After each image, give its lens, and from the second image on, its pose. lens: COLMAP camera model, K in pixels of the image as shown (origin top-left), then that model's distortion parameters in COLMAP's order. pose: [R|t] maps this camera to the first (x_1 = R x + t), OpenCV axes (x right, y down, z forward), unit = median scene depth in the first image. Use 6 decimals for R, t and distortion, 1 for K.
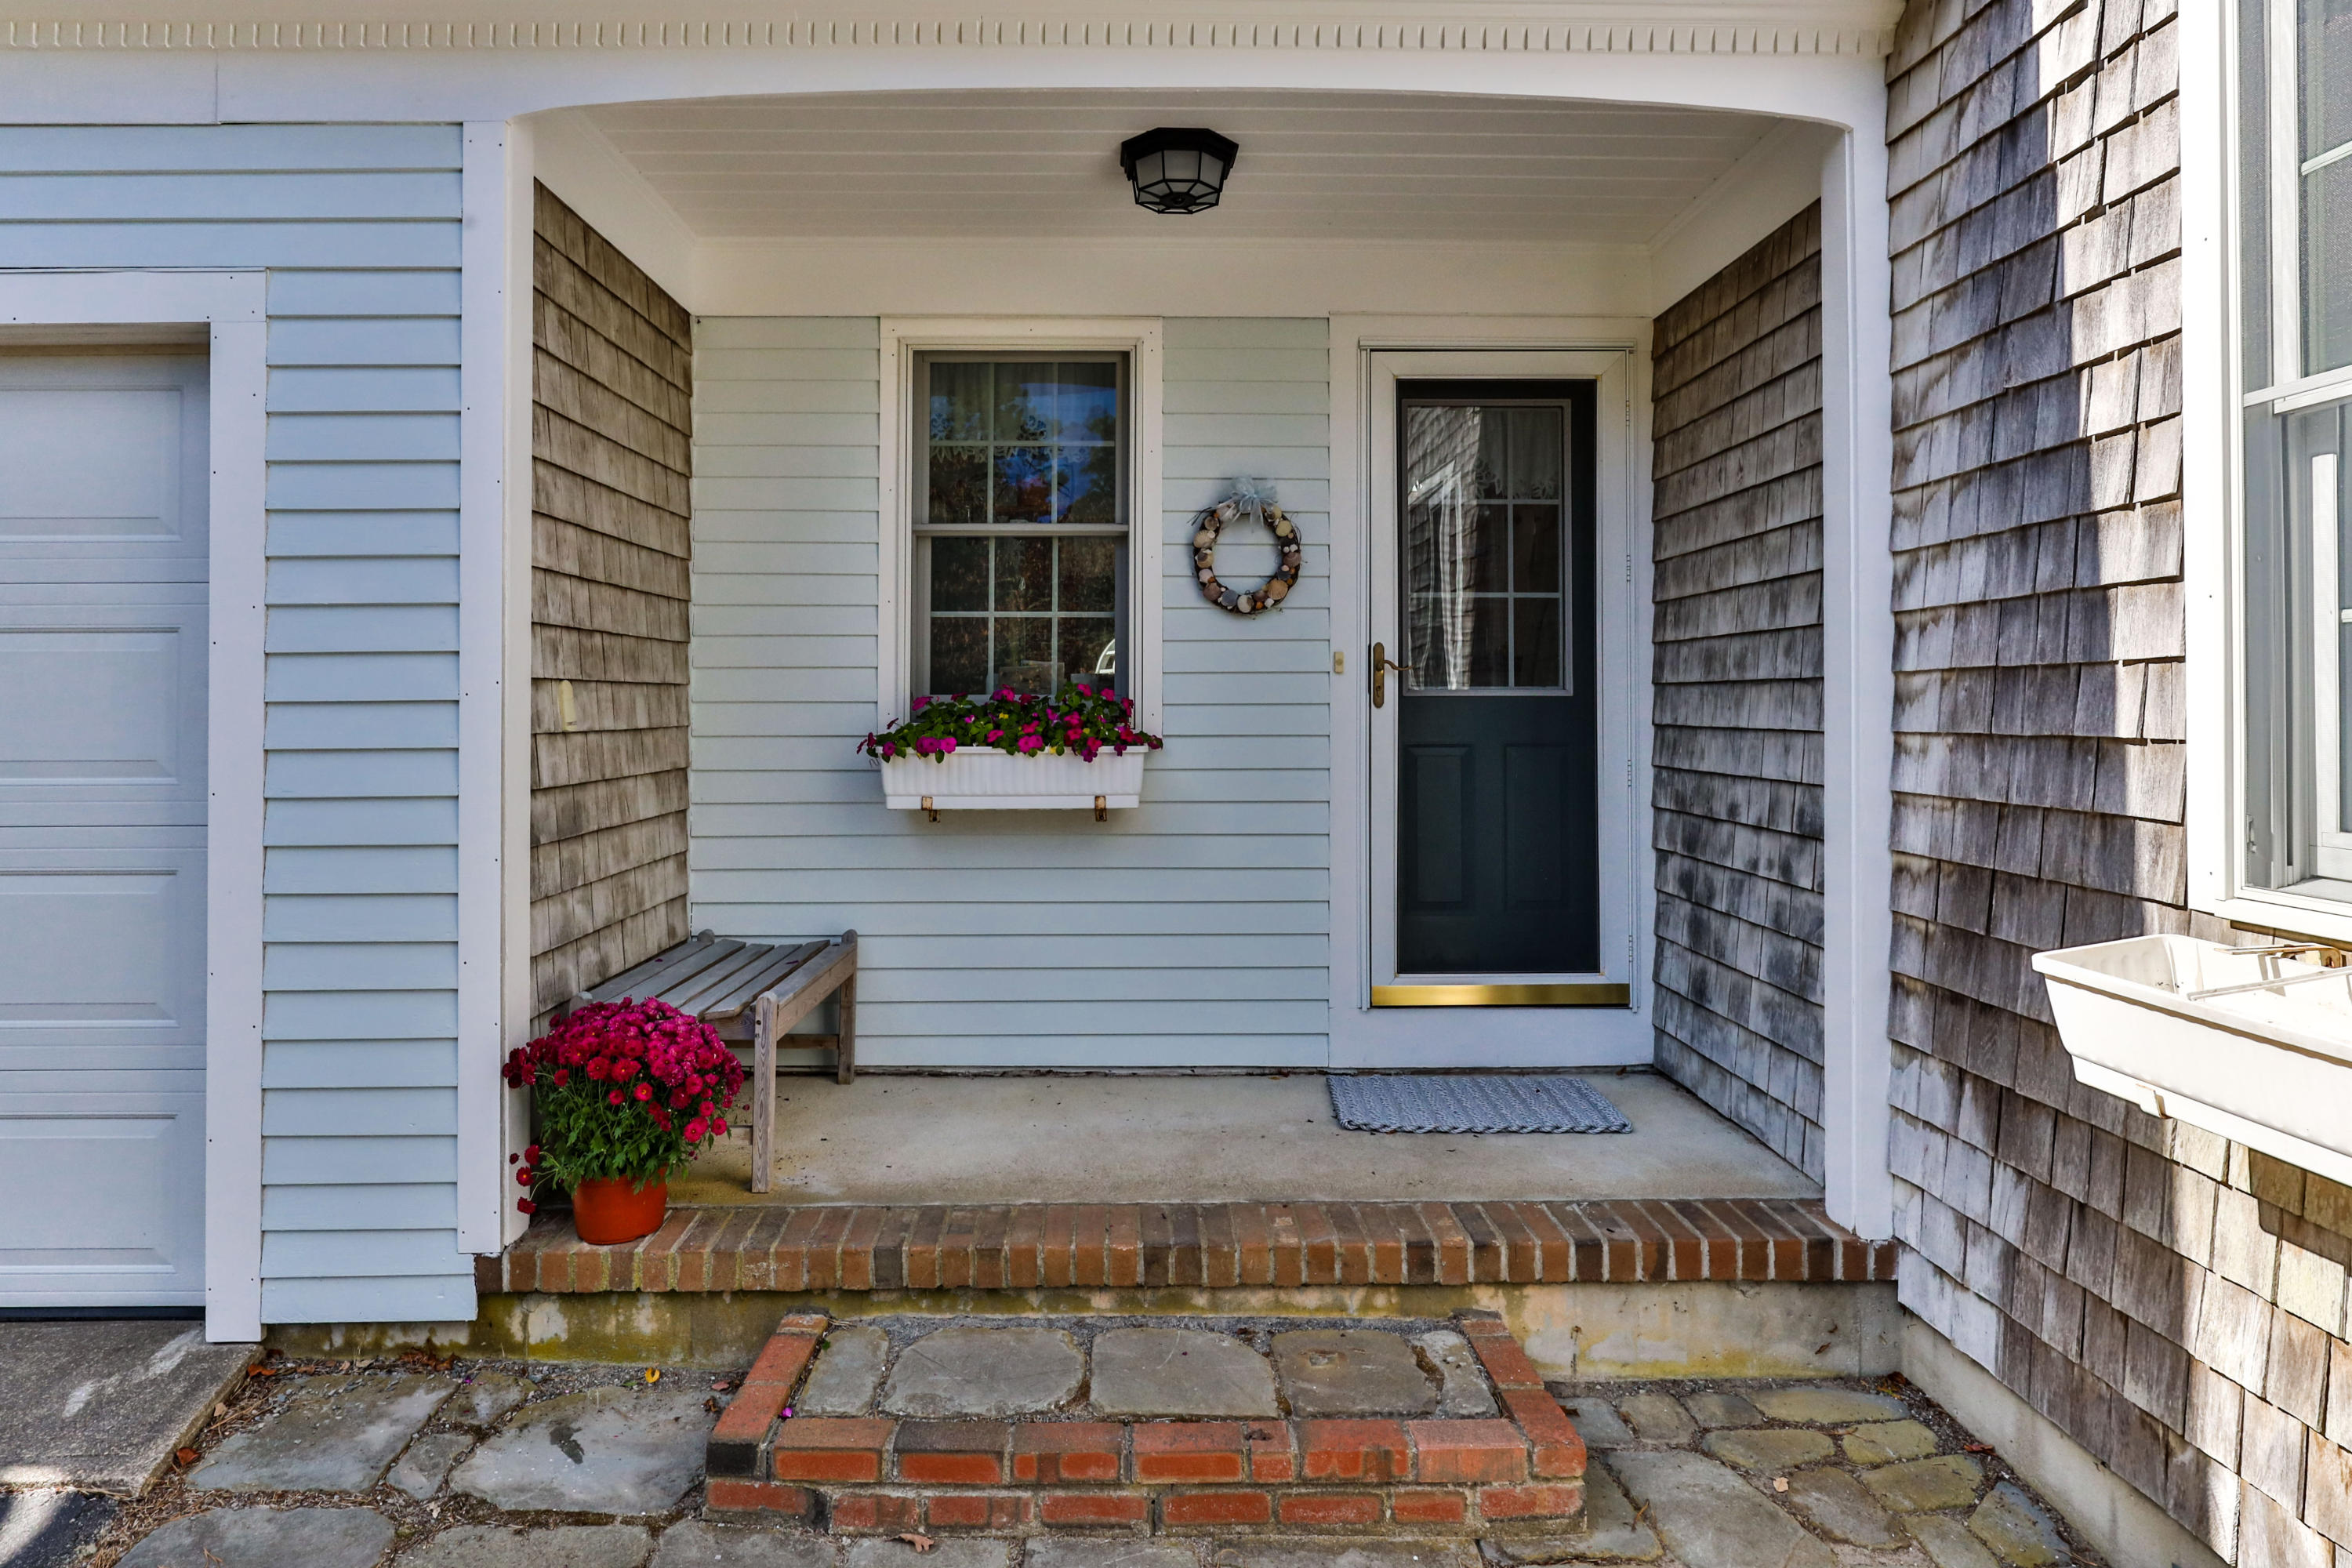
lens RADIAL K [[1289.9, 0, 1172.4], [0, 1289.9, 664.4], [0, 0, 1]] dist [-0.004660, -0.001561]
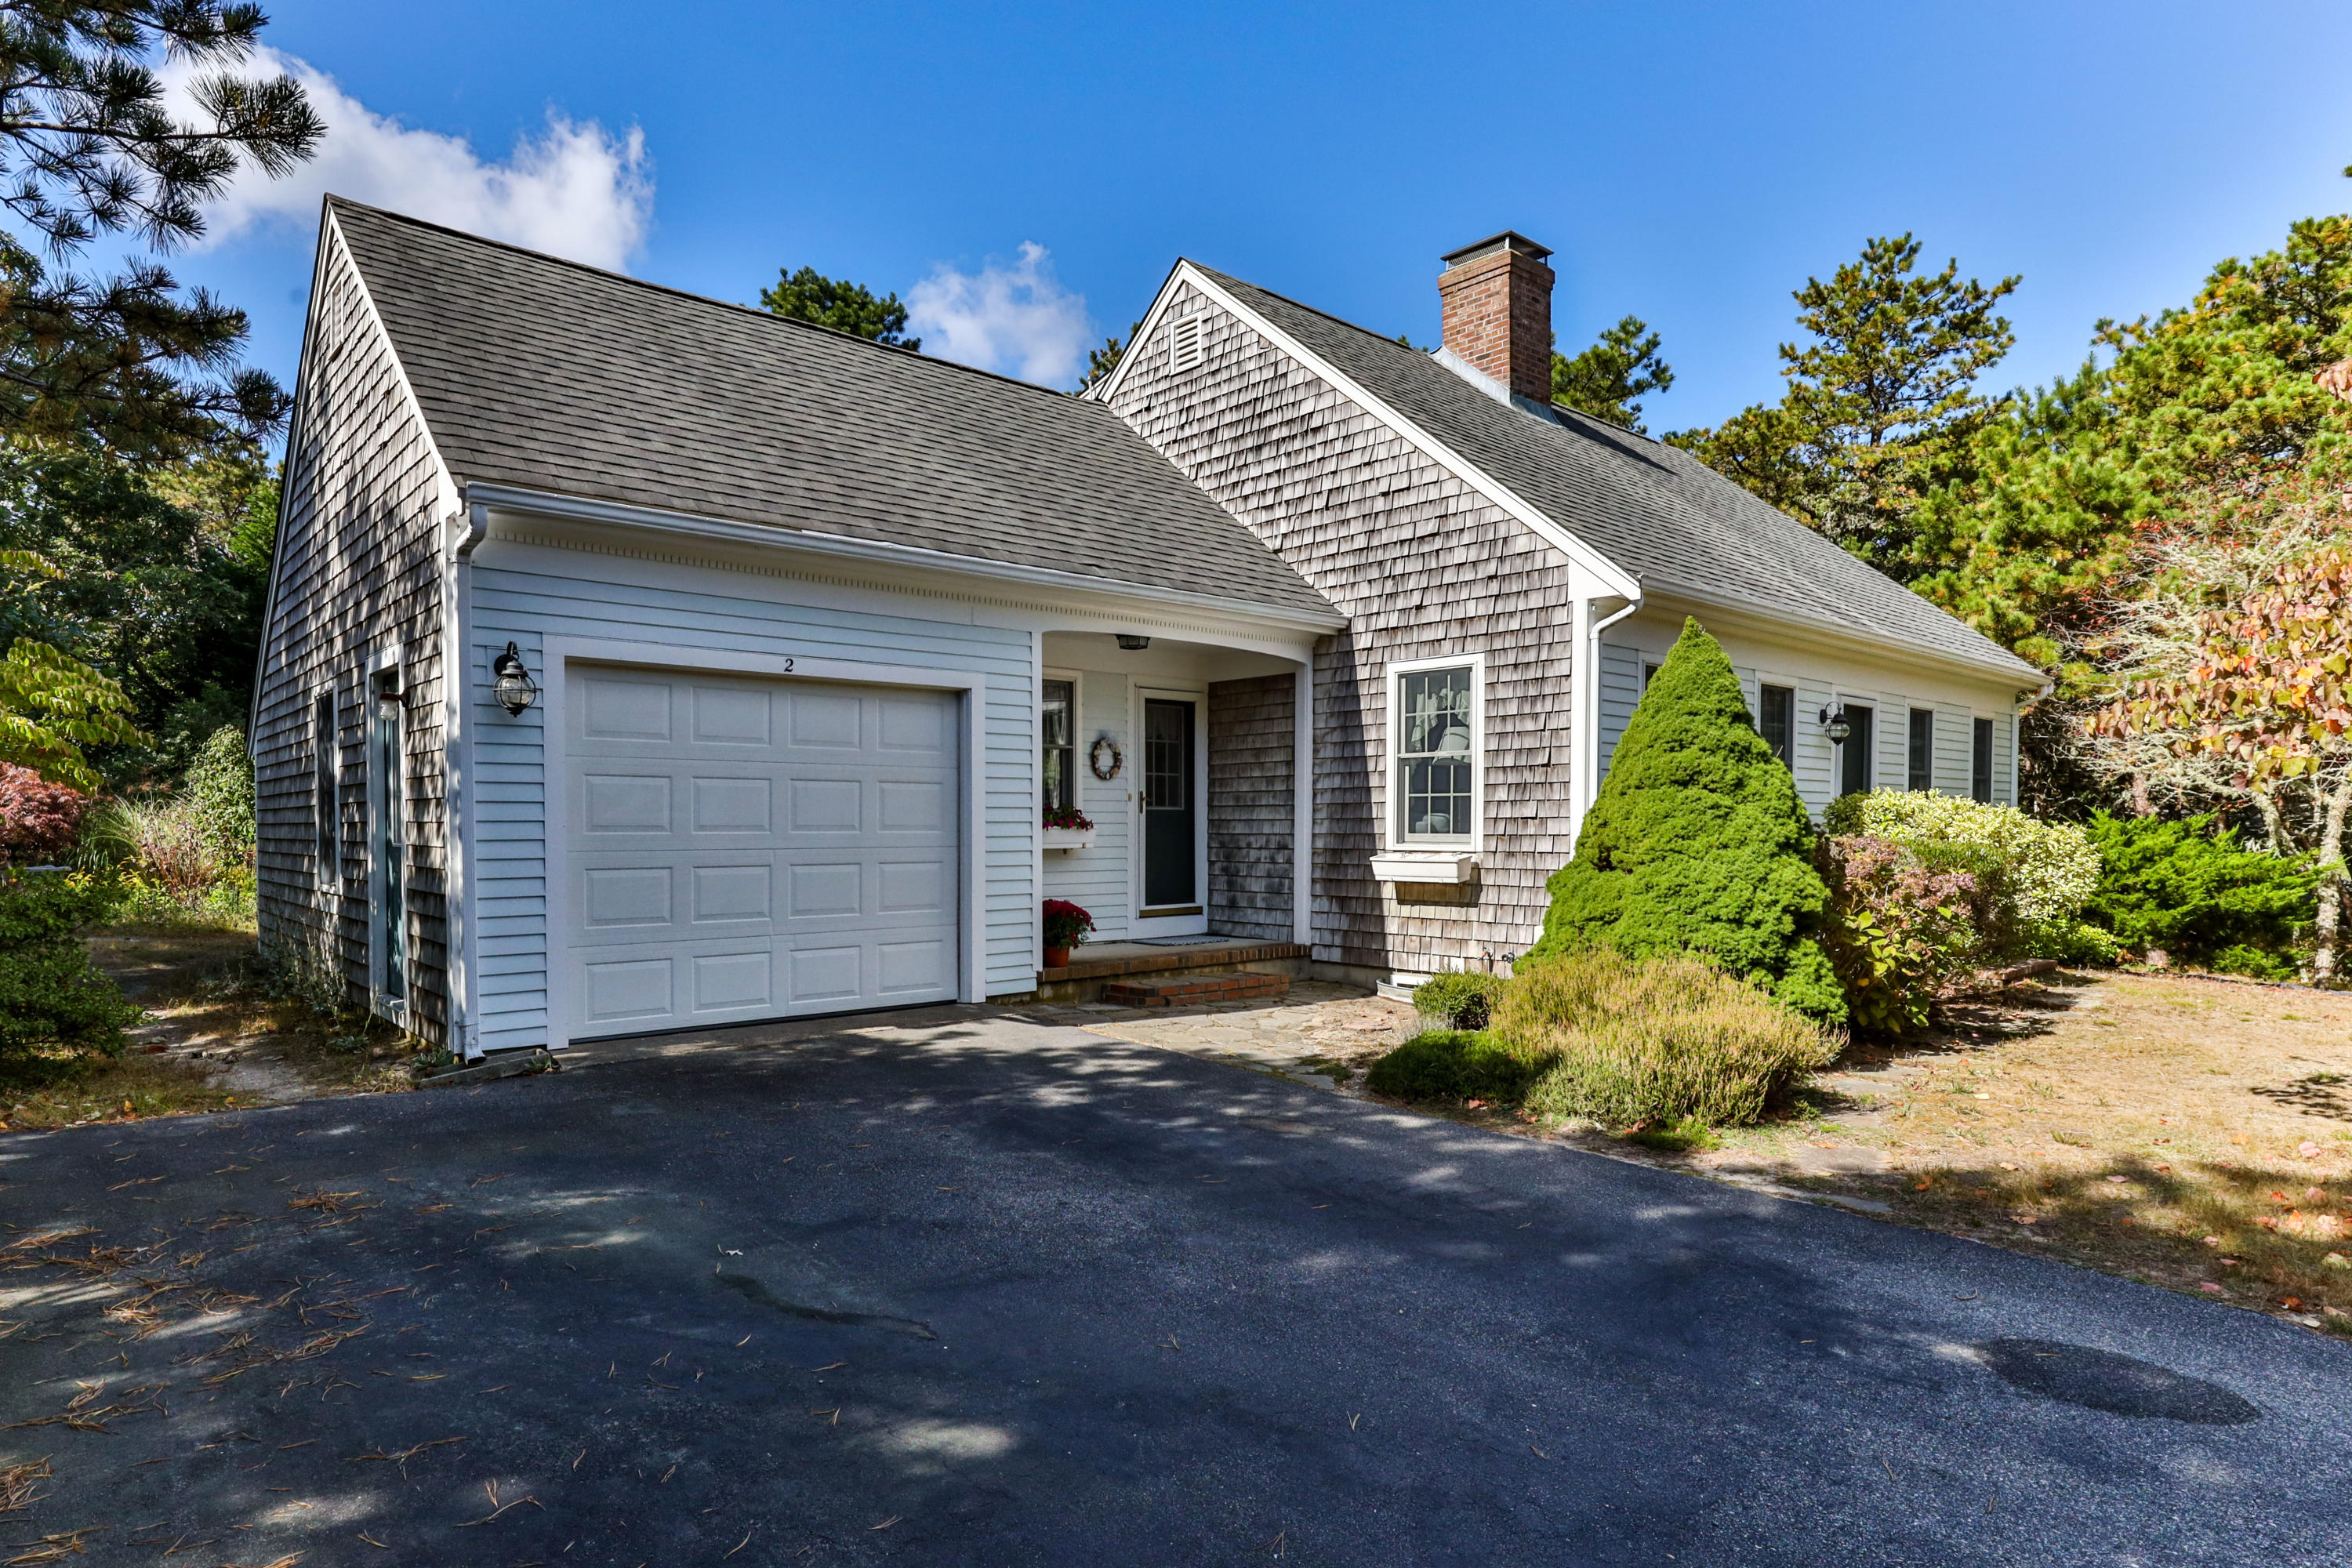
lens RADIAL K [[1197.8, 0, 1179.0], [0, 1197.8, 818.7], [0, 0, 1]] dist [-0.002582, -0.001013]
pose [[0.745846, 0.000592, 0.666118, -2.331430], [-0.017730, 0.999663, 0.018964, -0.011355], [-0.665883, -0.025955, 0.745605, -1.569387]]
